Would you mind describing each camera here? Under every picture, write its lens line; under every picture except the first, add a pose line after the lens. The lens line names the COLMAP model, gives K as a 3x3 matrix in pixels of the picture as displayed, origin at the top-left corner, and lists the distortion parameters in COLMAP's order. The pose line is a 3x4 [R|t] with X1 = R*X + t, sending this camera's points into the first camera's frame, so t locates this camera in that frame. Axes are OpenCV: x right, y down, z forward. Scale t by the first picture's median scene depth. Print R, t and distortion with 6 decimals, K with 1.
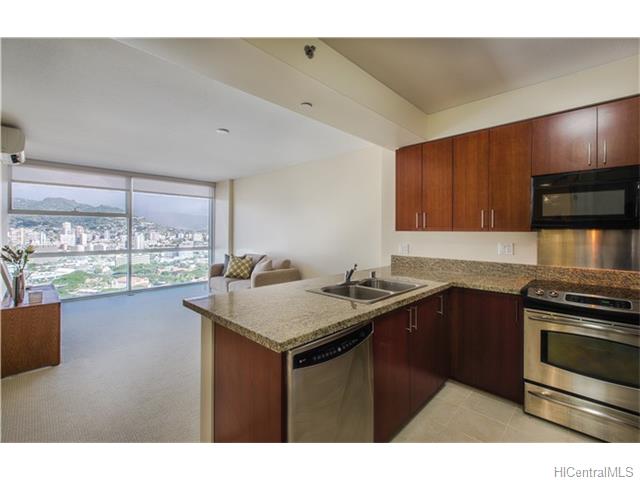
lens RADIAL K [[283.0, 0, 320.0], [0, 283.0, 240.0], [0, 0, 1]] dist [0.000775, 0.000020]
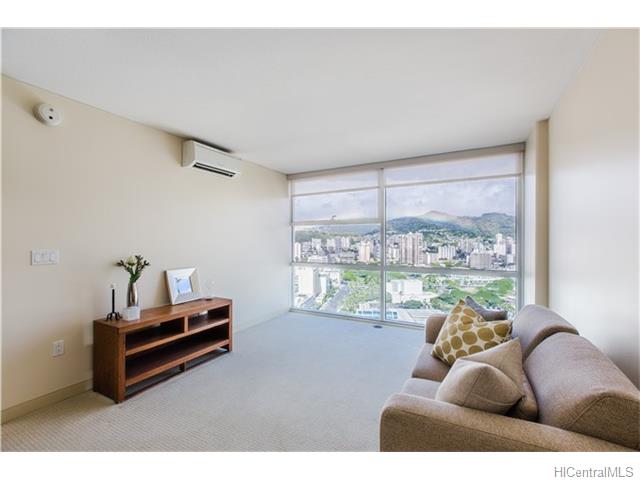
lens RADIAL K [[283.0, 0, 320.0], [0, 283.0, 240.0], [0, 0, 1]] dist [0.000775, 0.000020]
pose [[0.264351, -0.003214, -0.964421, 0.005023], [-0.032901, 0.999382, -0.012349, -0.016916], [0.963865, 0.034995, 0.264082, 0.528059]]
